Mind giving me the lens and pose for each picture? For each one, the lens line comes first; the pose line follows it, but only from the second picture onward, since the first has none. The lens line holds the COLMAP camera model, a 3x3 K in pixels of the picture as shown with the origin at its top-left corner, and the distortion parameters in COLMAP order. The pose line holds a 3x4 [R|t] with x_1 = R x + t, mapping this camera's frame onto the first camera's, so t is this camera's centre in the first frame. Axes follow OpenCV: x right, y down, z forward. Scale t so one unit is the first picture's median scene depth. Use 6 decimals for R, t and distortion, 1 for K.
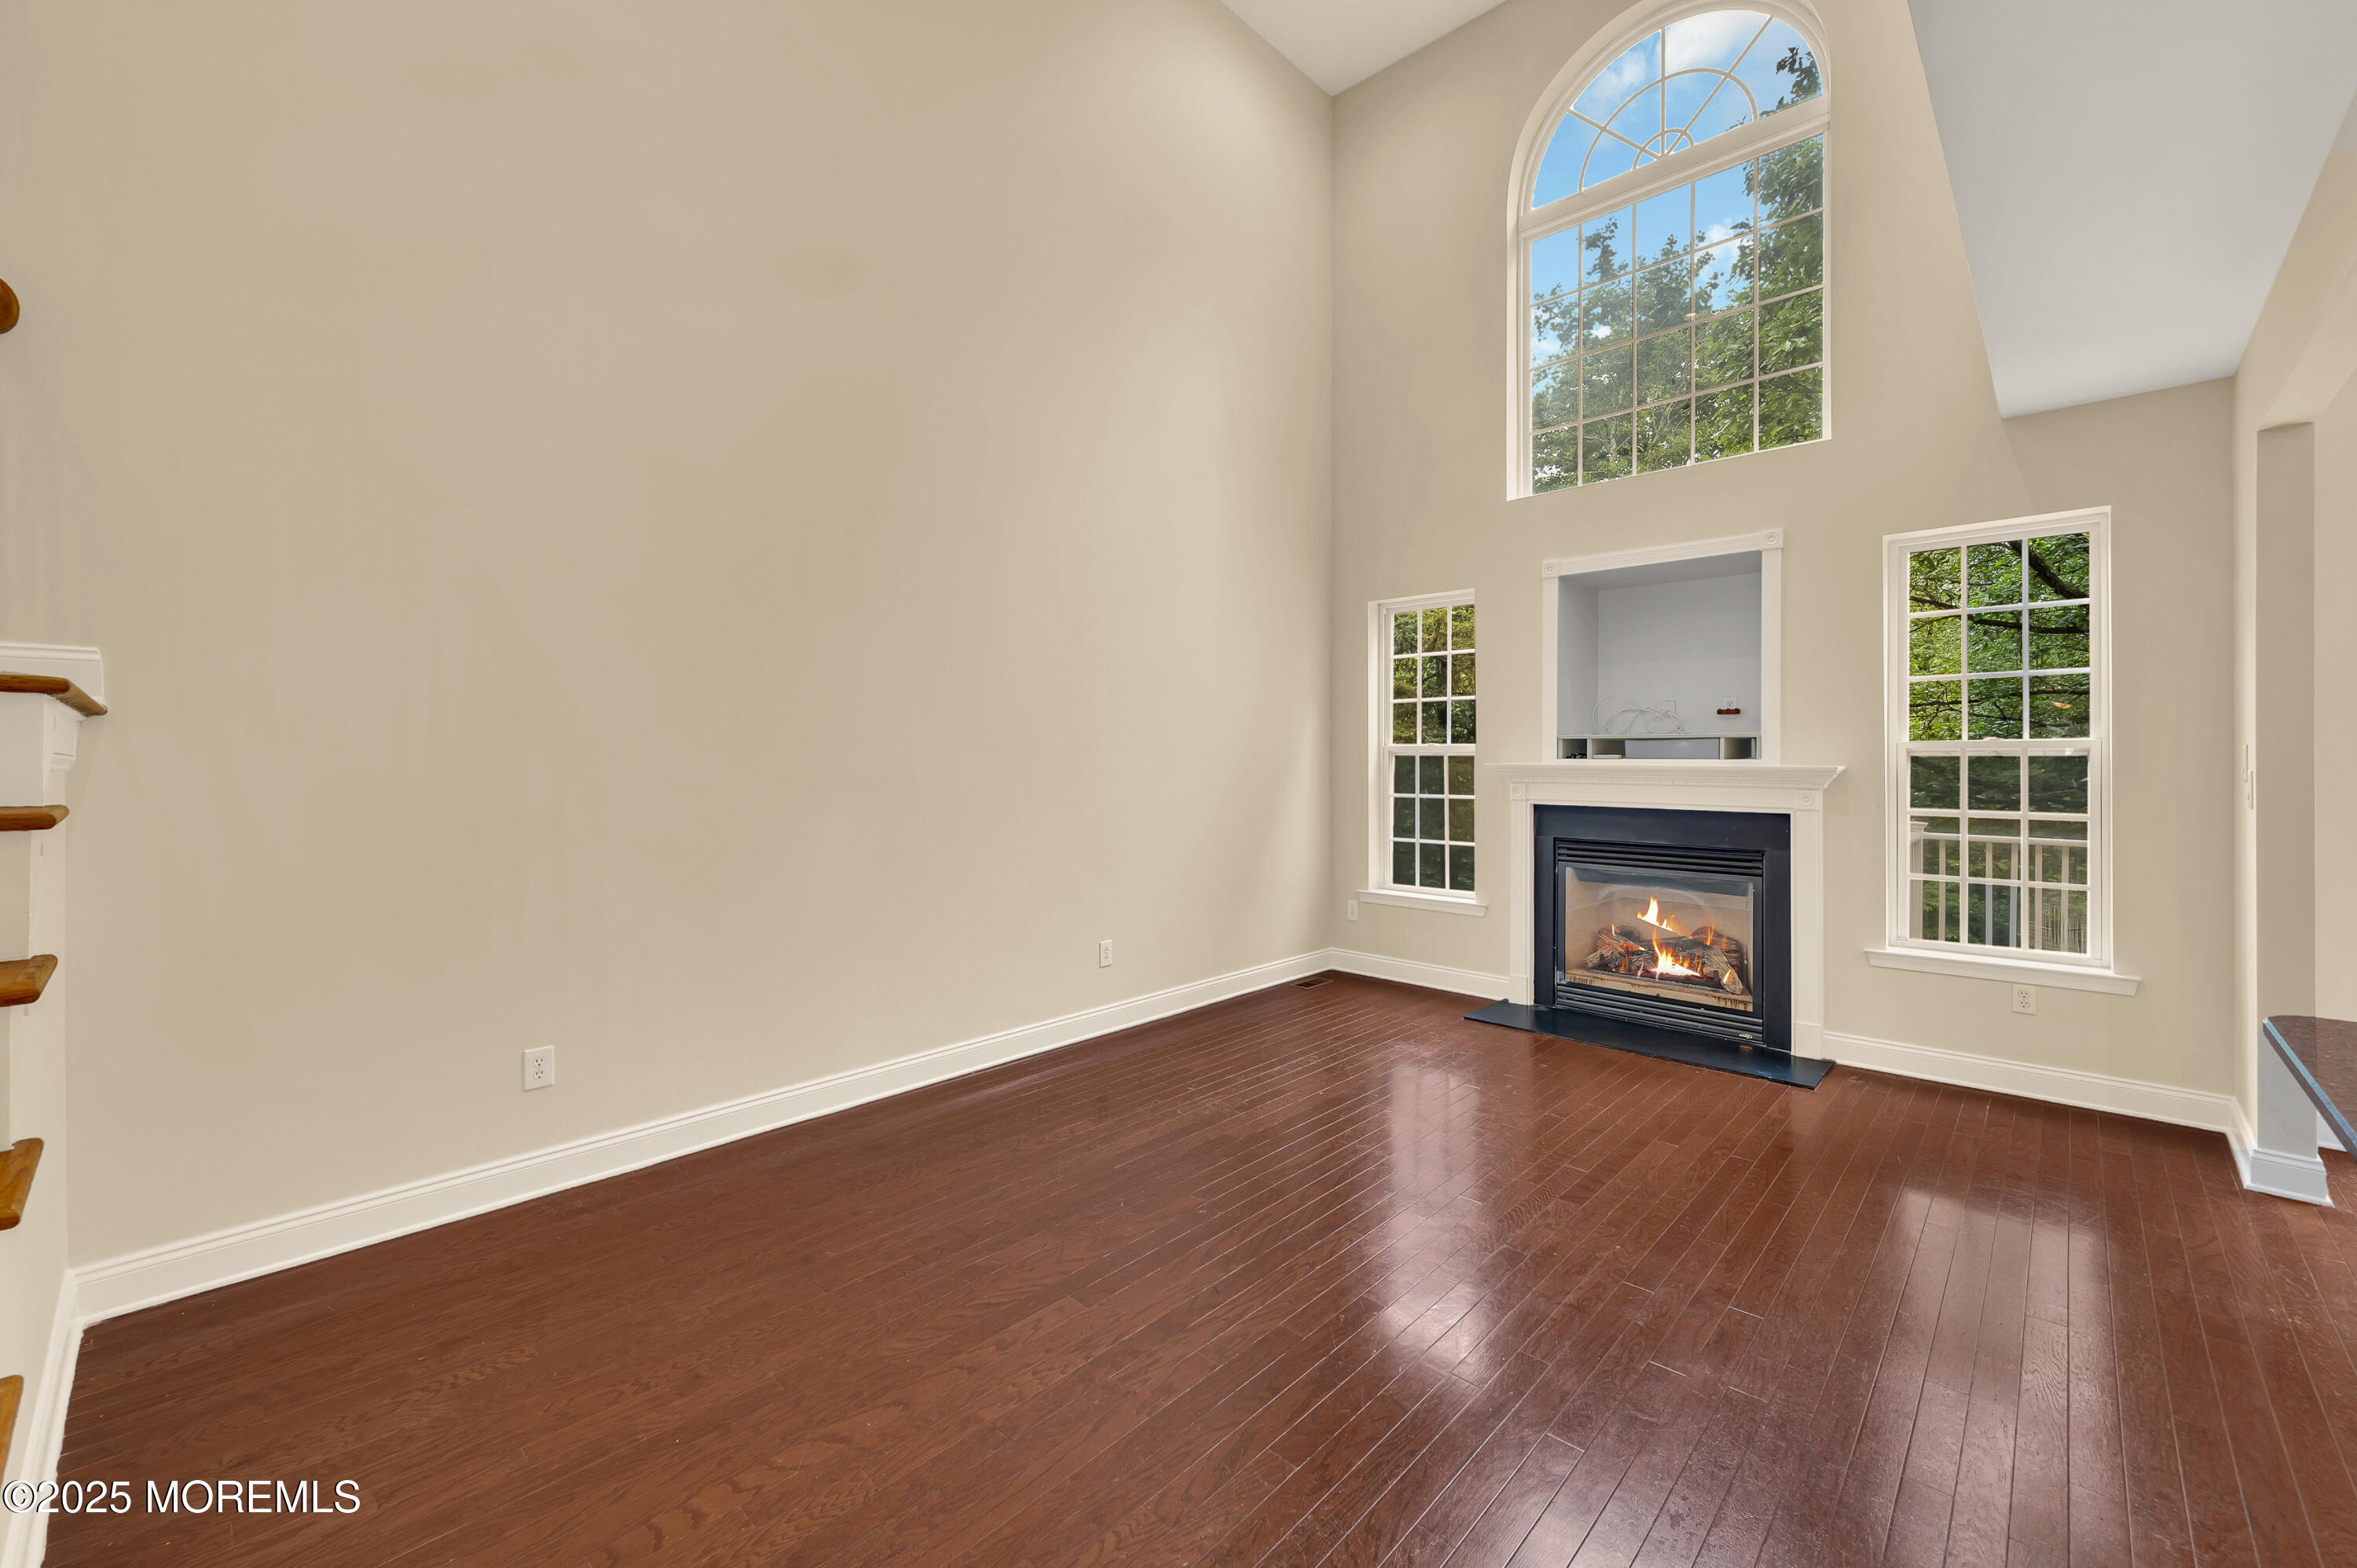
lens RADIAL K [[950.7, 0, 1160.2], [0, 950.7, 758.2], [0, 0, 1]] dist [0.004749, -0.000850]
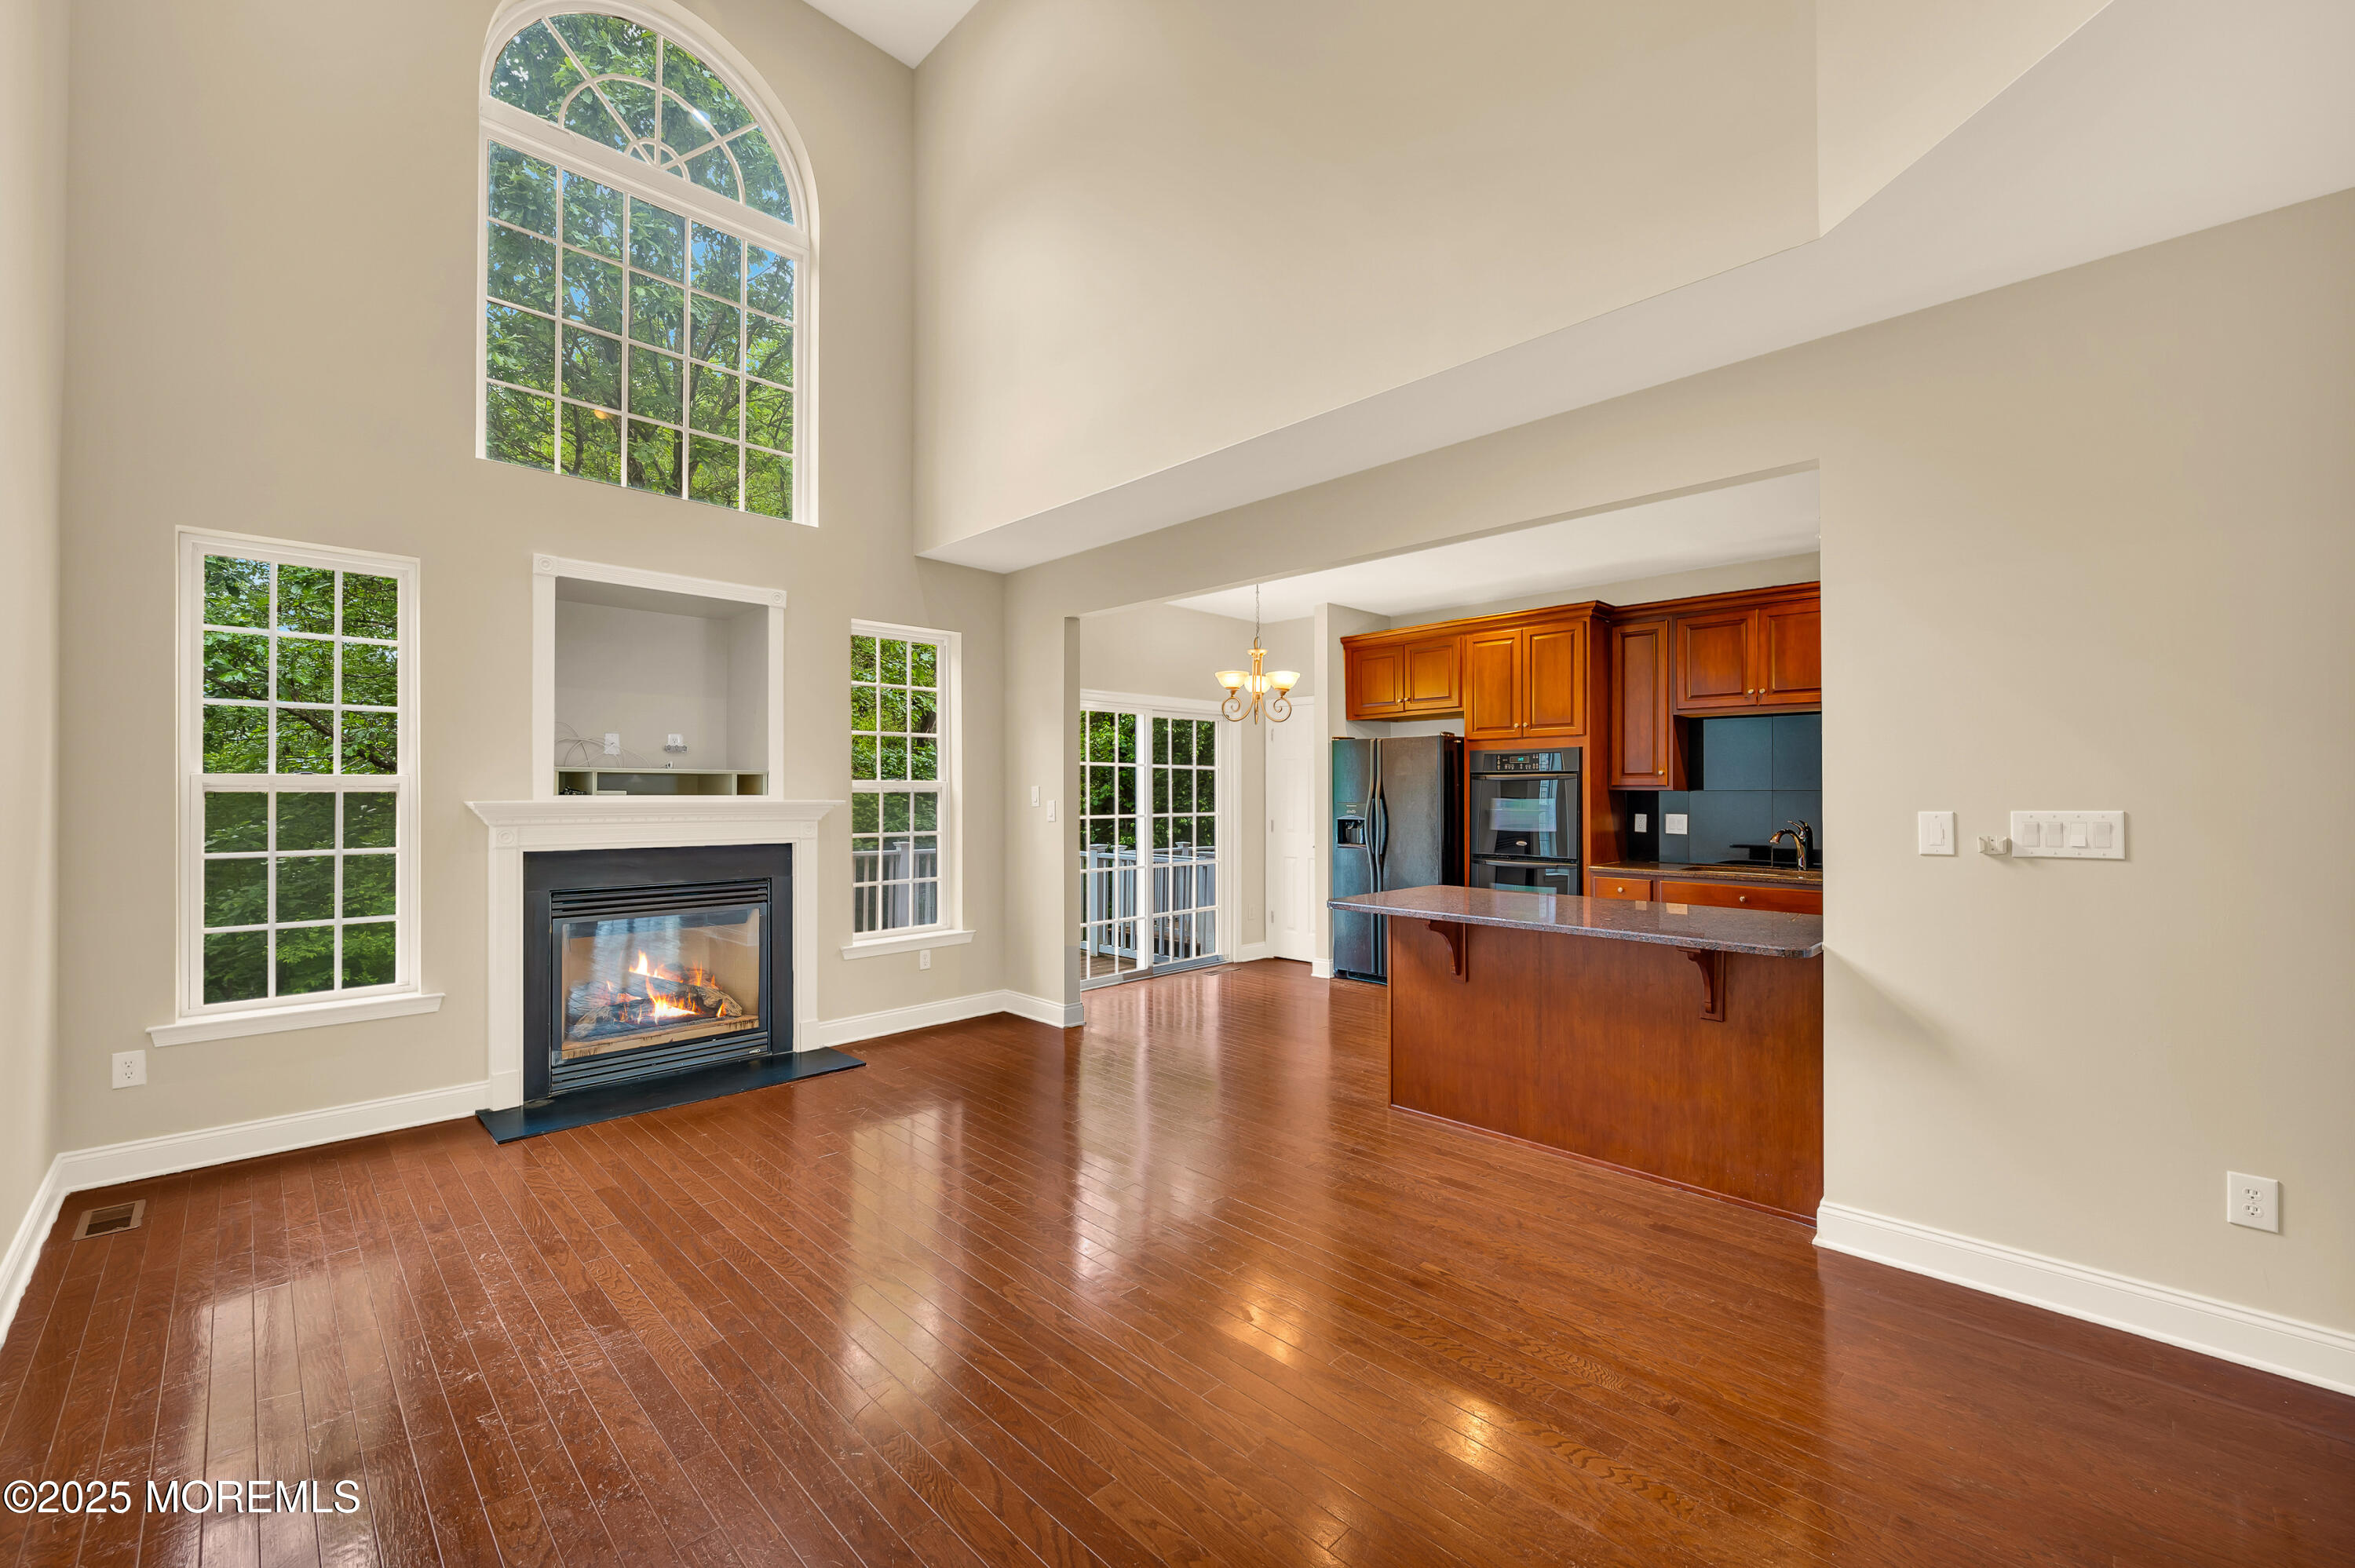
lens RADIAL K [[949.8, 0, 1203.6], [0, 949.8, 787.9], [0, 0, 1]] dist [0.004749, -0.000850]
pose [[0.007928, 0.005404, 0.999954, -0.465393], [0.001703, 0.999984, -0.005418, -0.000921], [-0.999967, 0.001746, 0.007919, 0.479202]]
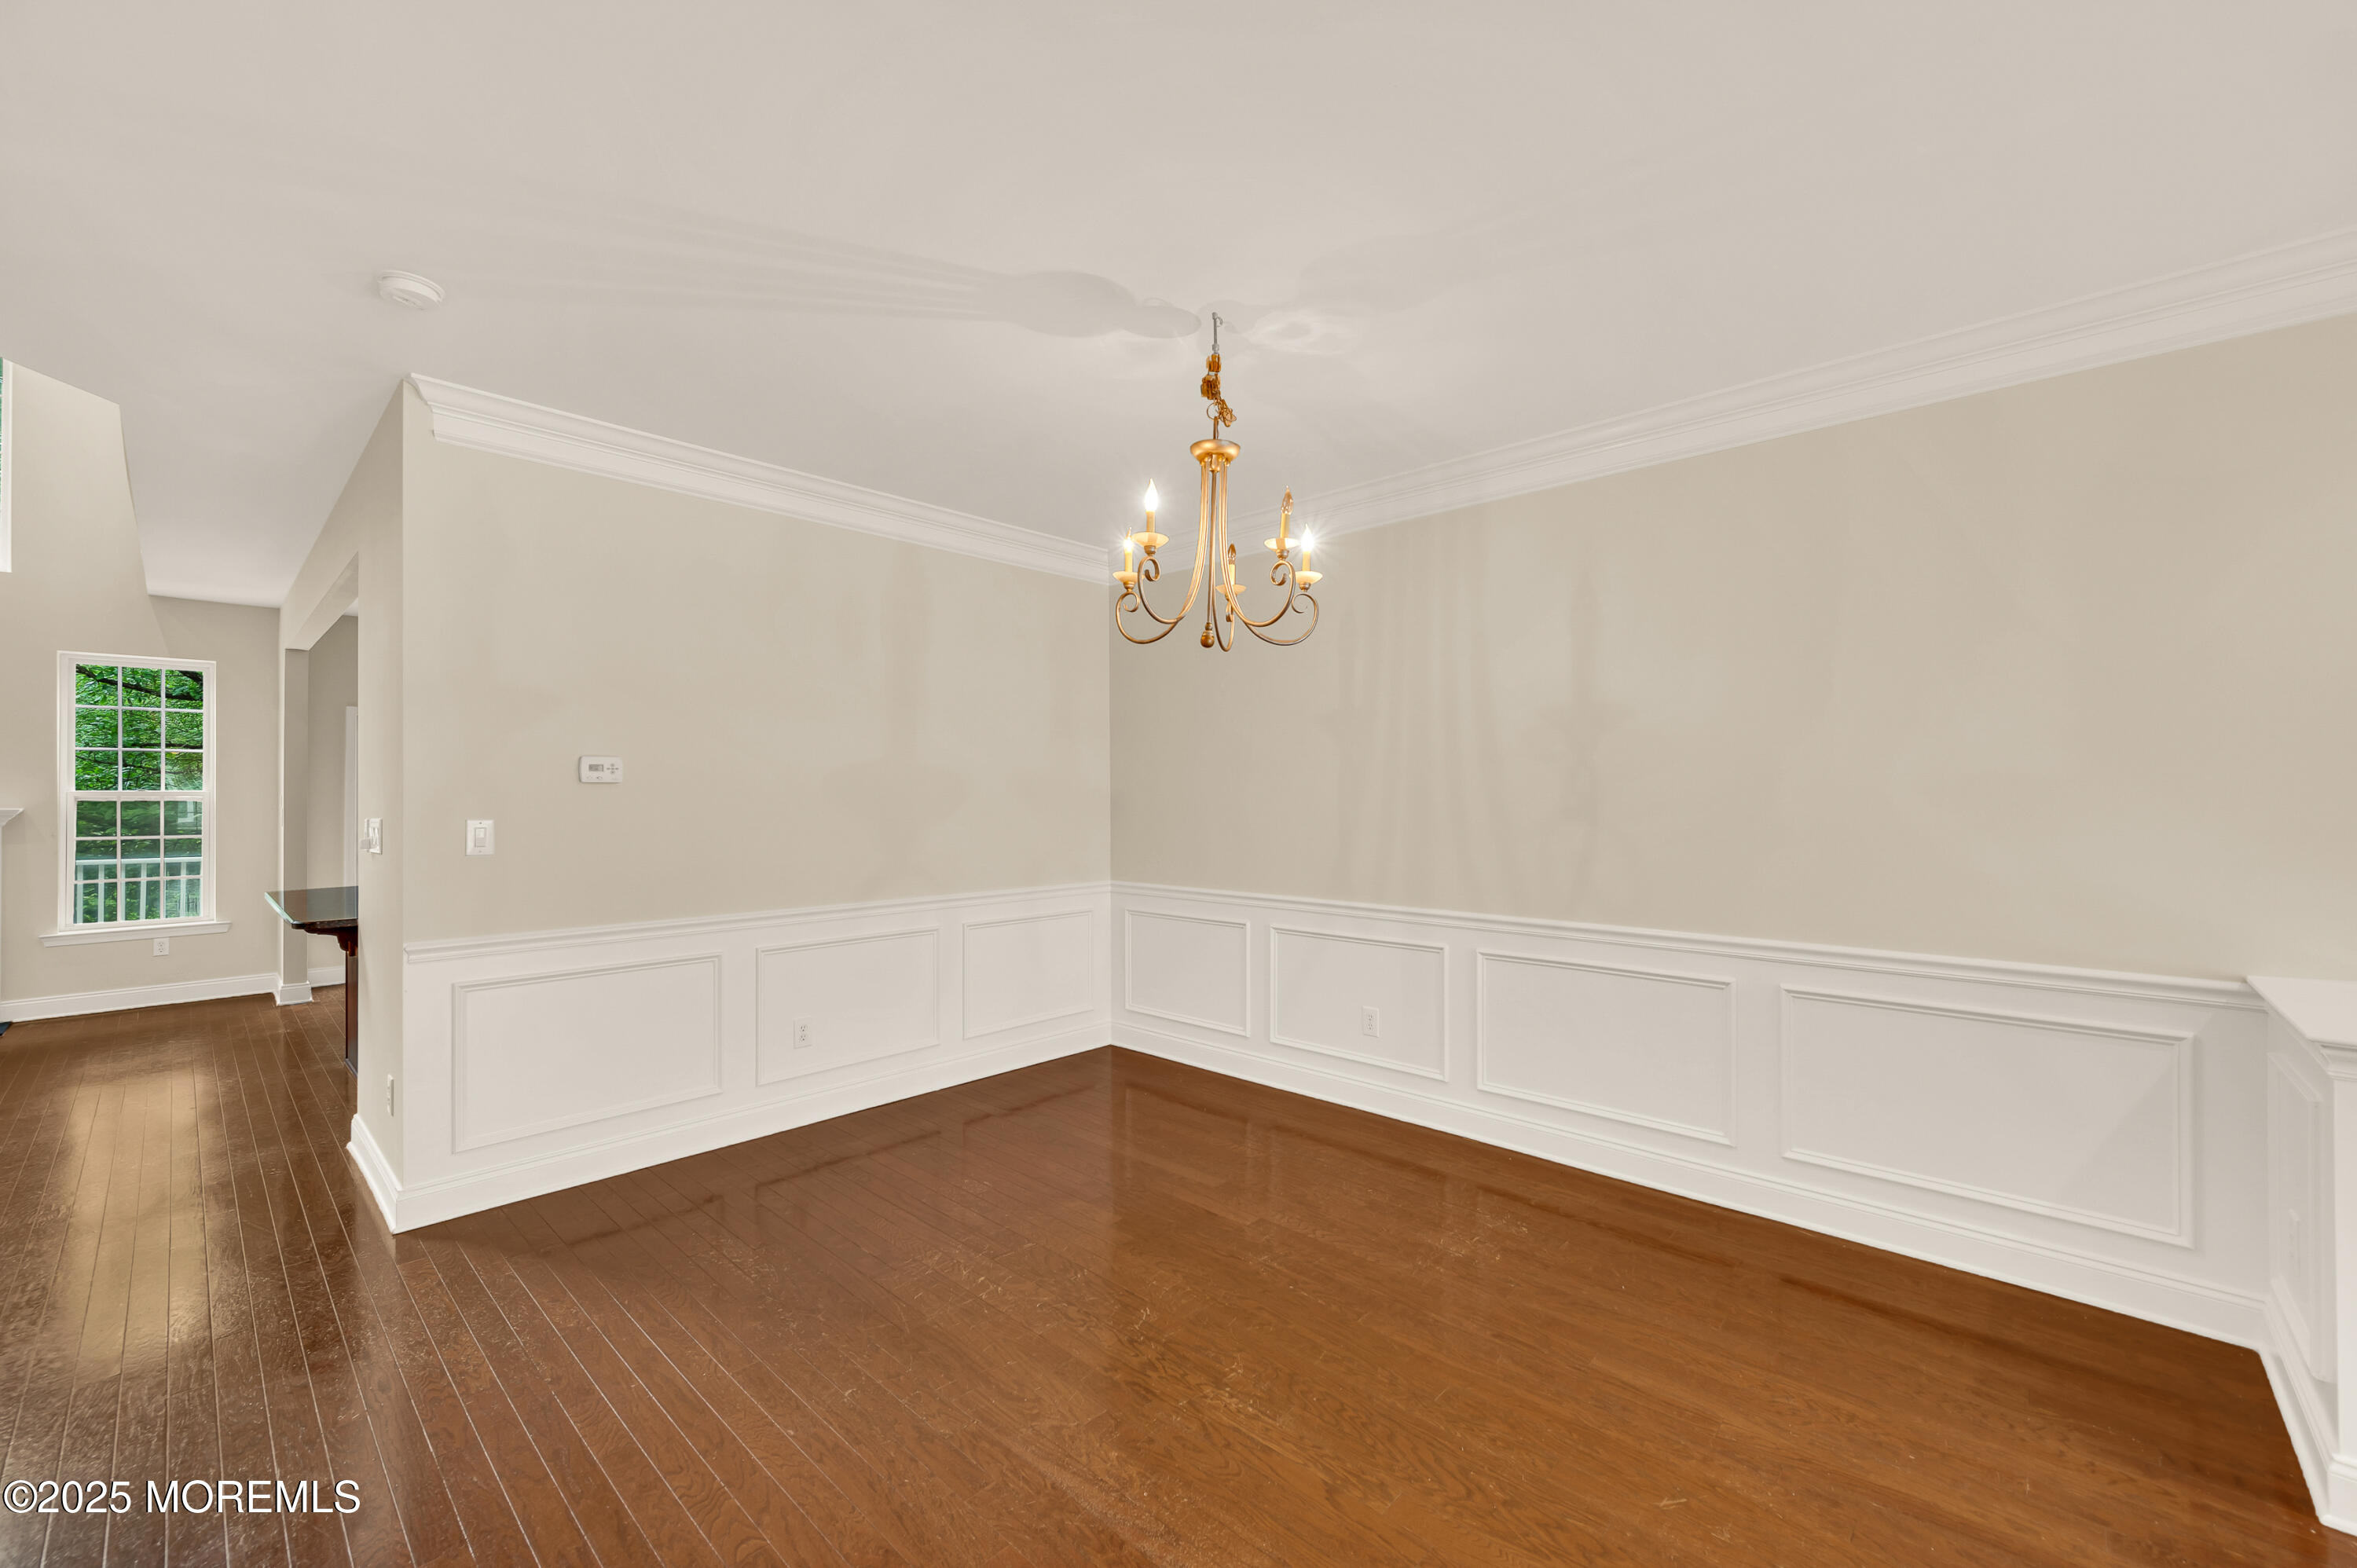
lens RADIAL K [[950.7, 0, 1203.8], [0, 950.7, 791.2], [0, 0, 1]] dist [0.004749, -0.000850]
pose [[-0.010032, 0.008242, 0.999916, -0.642480], [0.001681, 0.999965, -0.008225, -0.002467], [-0.999948, 0.001598, -0.010045, -0.661594]]
